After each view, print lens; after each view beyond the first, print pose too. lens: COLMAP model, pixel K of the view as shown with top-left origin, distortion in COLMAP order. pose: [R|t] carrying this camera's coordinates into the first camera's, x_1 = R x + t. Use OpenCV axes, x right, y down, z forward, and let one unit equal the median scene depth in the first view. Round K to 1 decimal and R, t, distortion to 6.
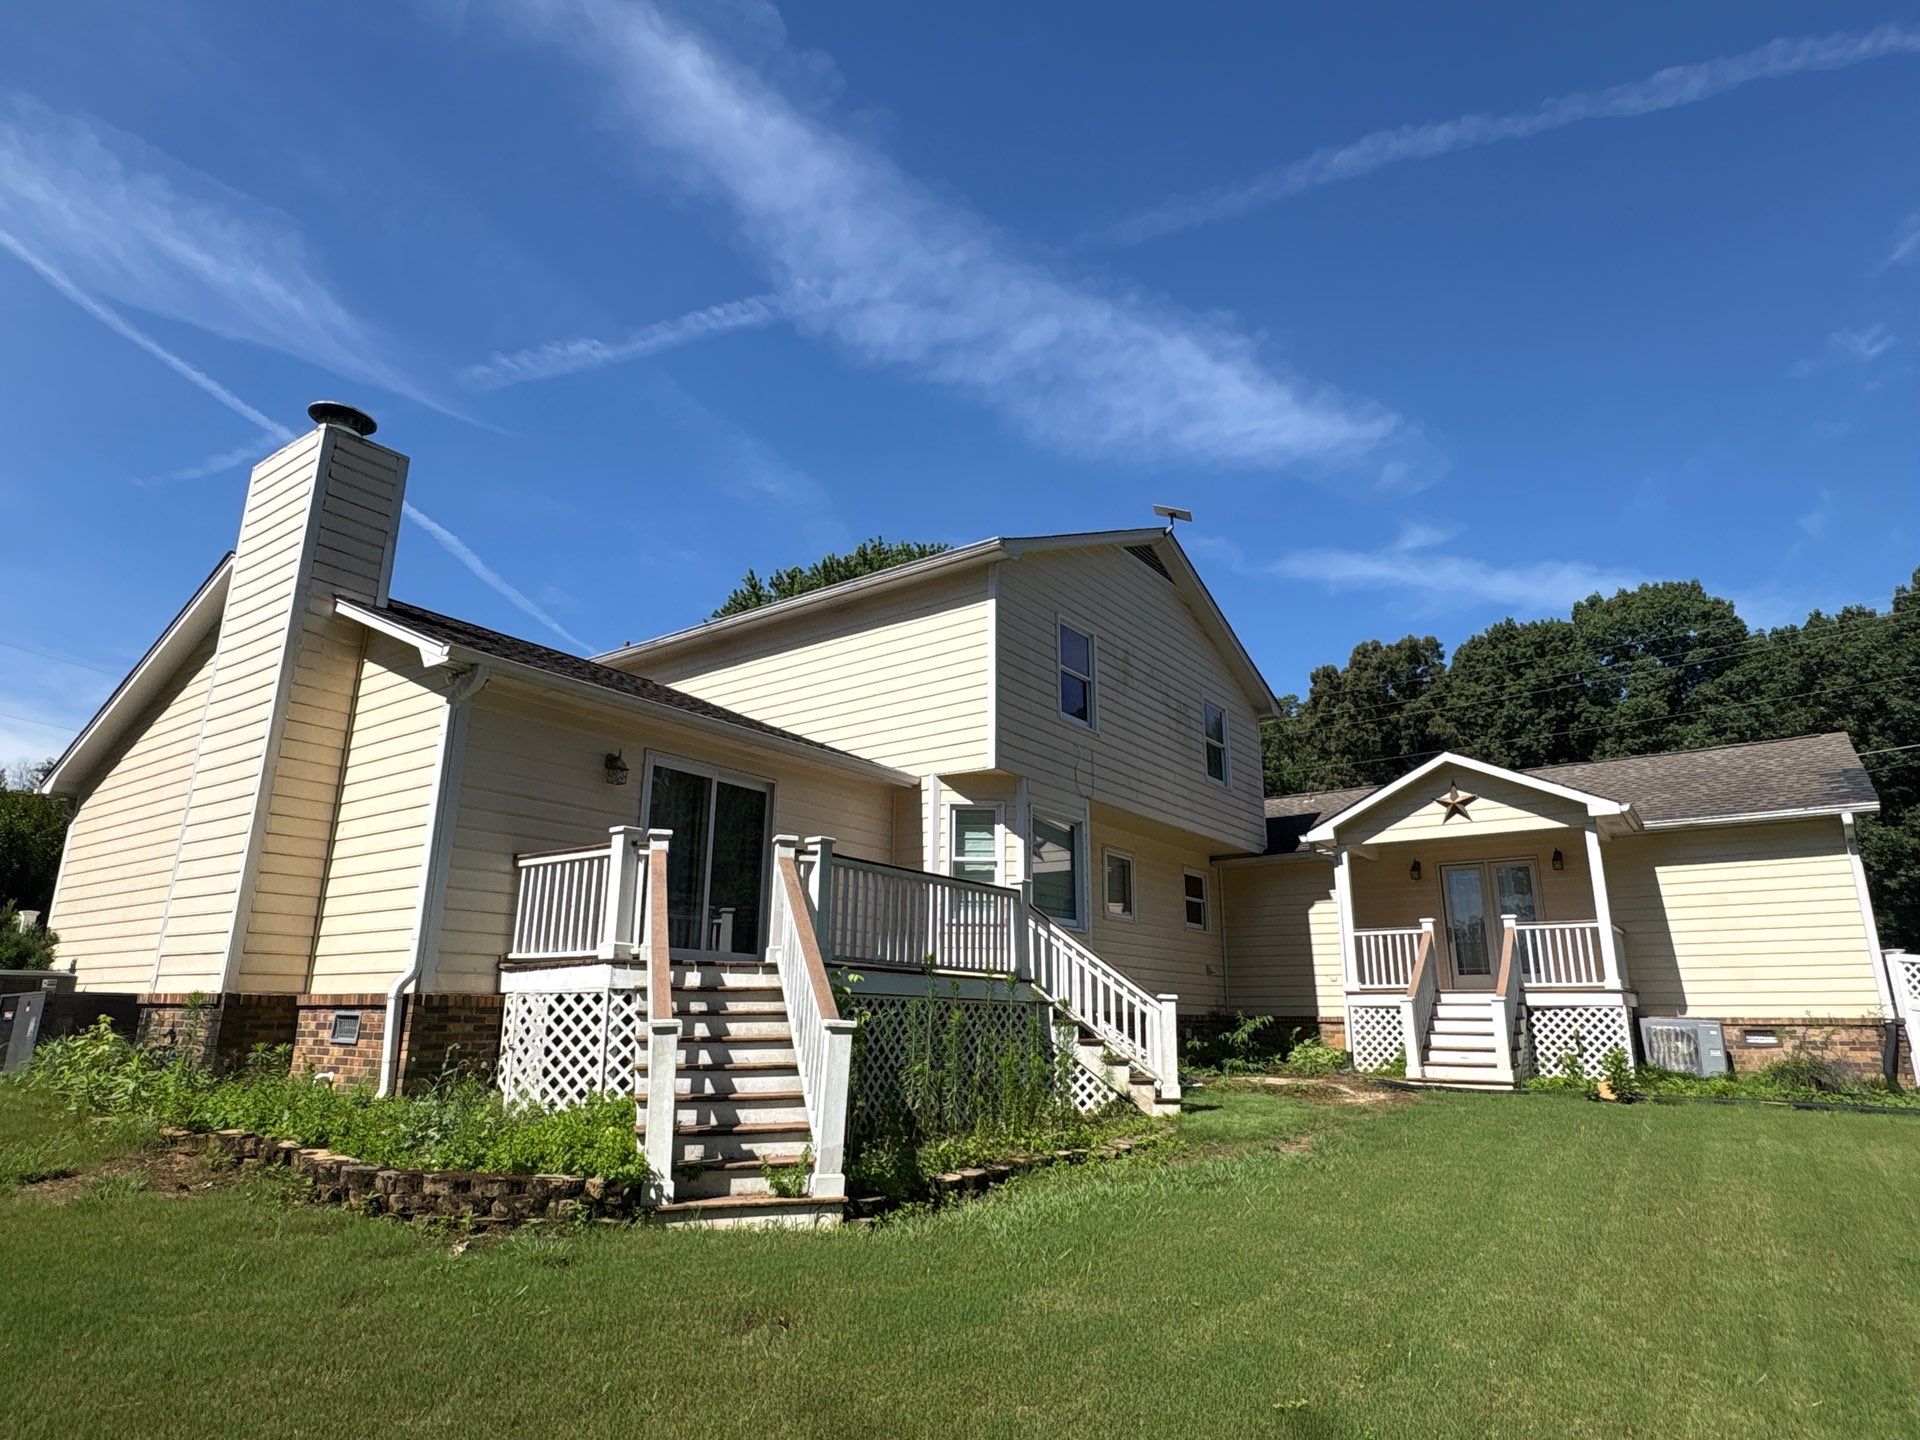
lens RADIAL K [[1127.5, 0, 962.4], [0, 1127.5, 716.9], [0, 0, 1]] dist [-0.003584, 0.003687]
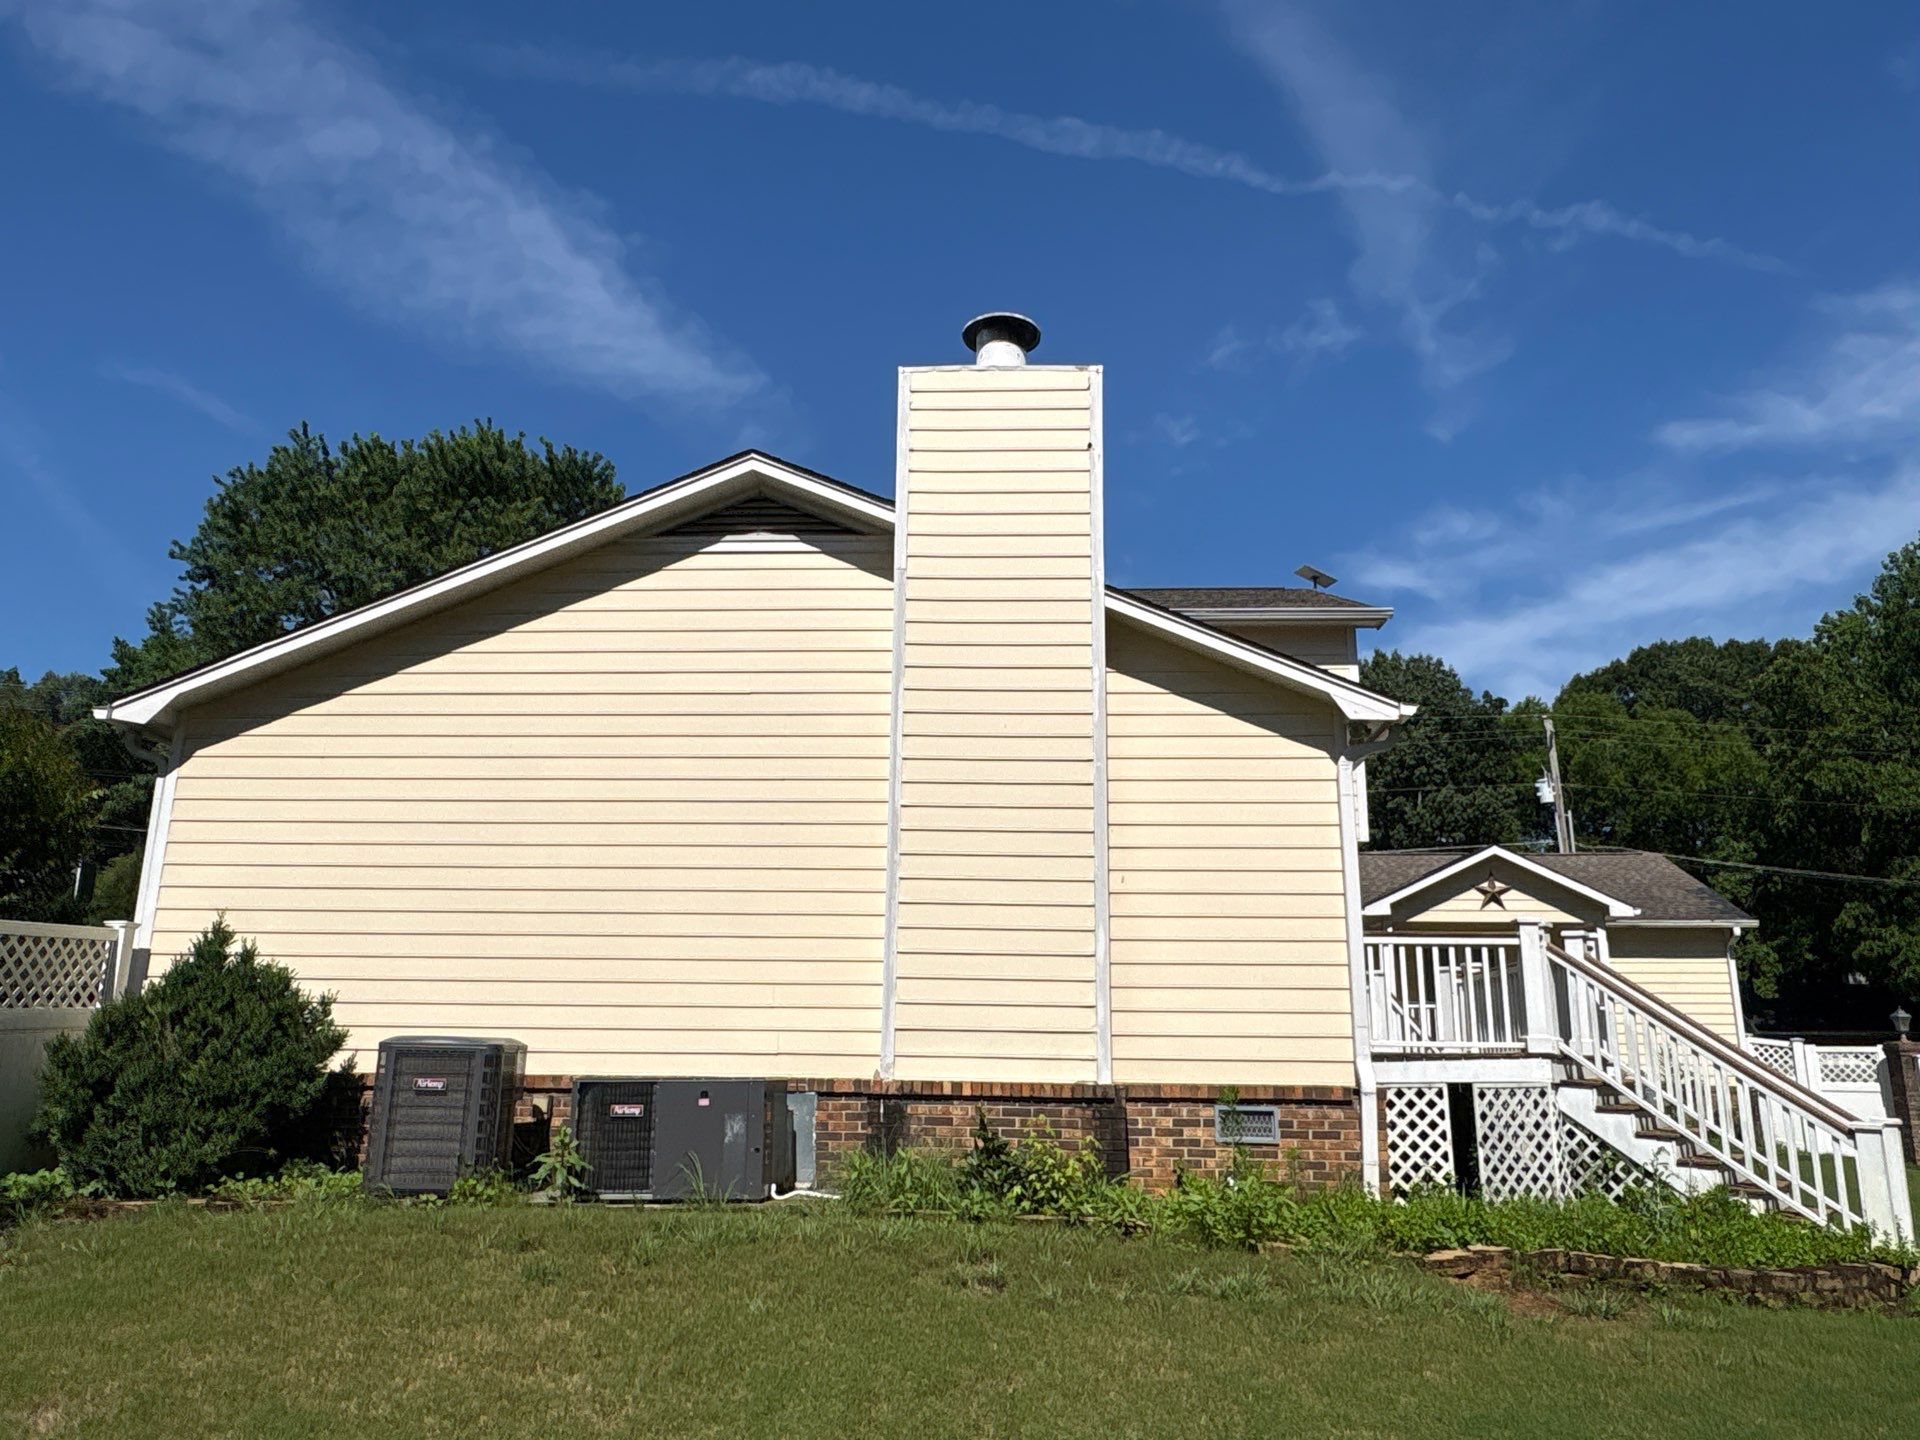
lens RADIAL K [[1395.4, 0, 950.1], [0, 1395.4, 720.4], [0, 0, 1]] dist [-0.000462, 0.000028]
pose [[0.837934, 0.135921, 0.528576, -0.780523], [-0.149674, 0.988590, -0.016939, 0.013692], [-0.524847, -0.064920, 0.848717, 0.137999]]
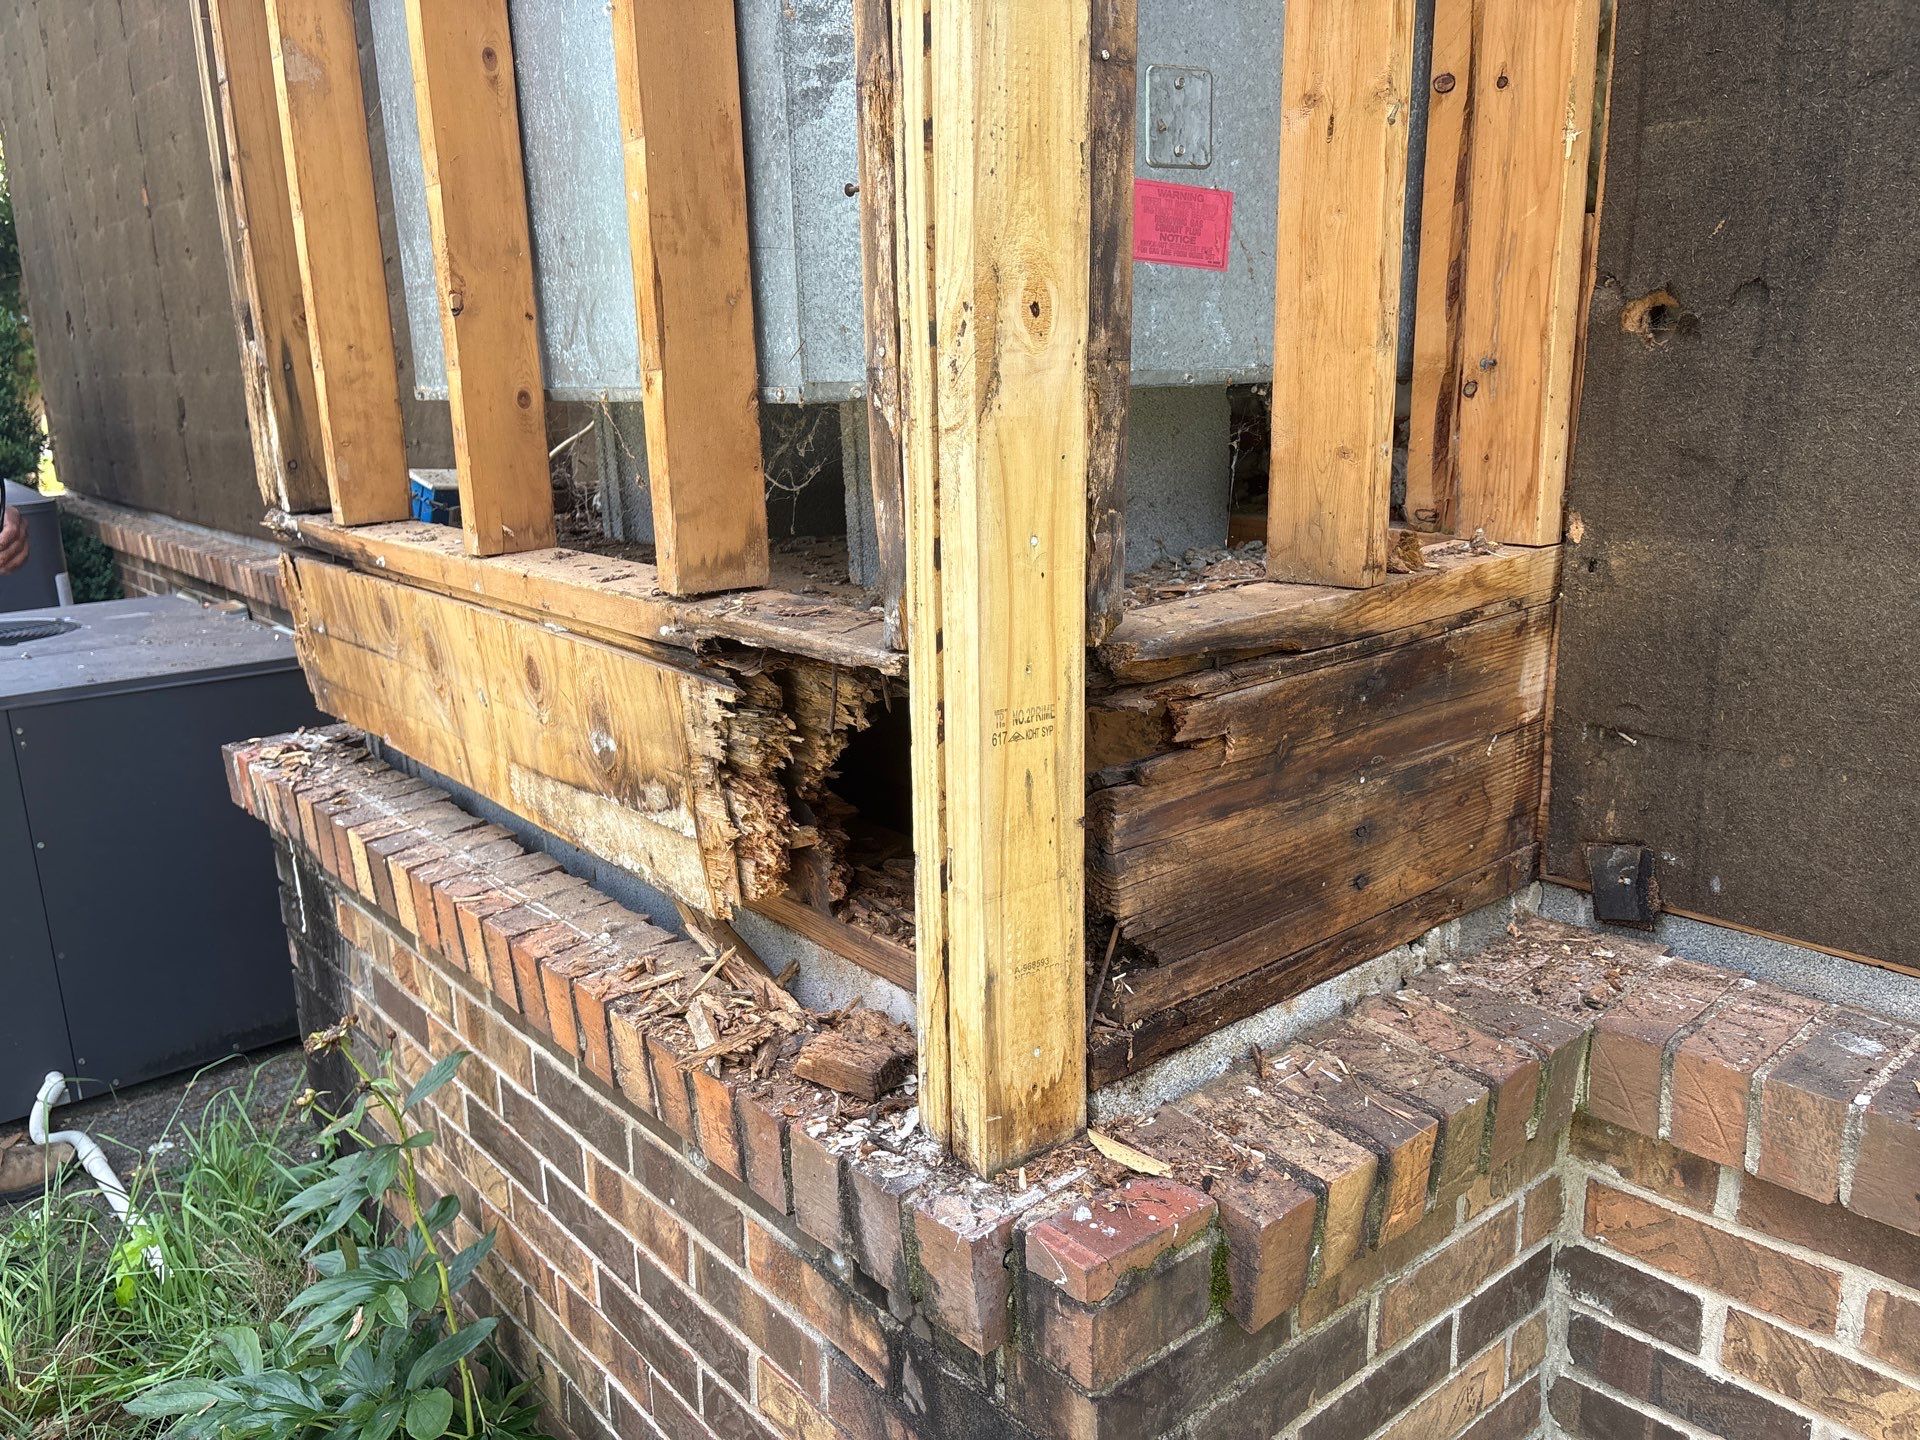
lens RADIAL K [[1457.7, 0, 957.2], [0, 1457.7, 744.6], [0, 0, 1]] dist [0.008058, 0.001936]
pose [[0.971052, 0.029898, -0.236989, -0.375045], [0.094132, 0.863954, 0.494695, 0.099974], [0.219538, -0.502682, 0.836130, 0.555176]]
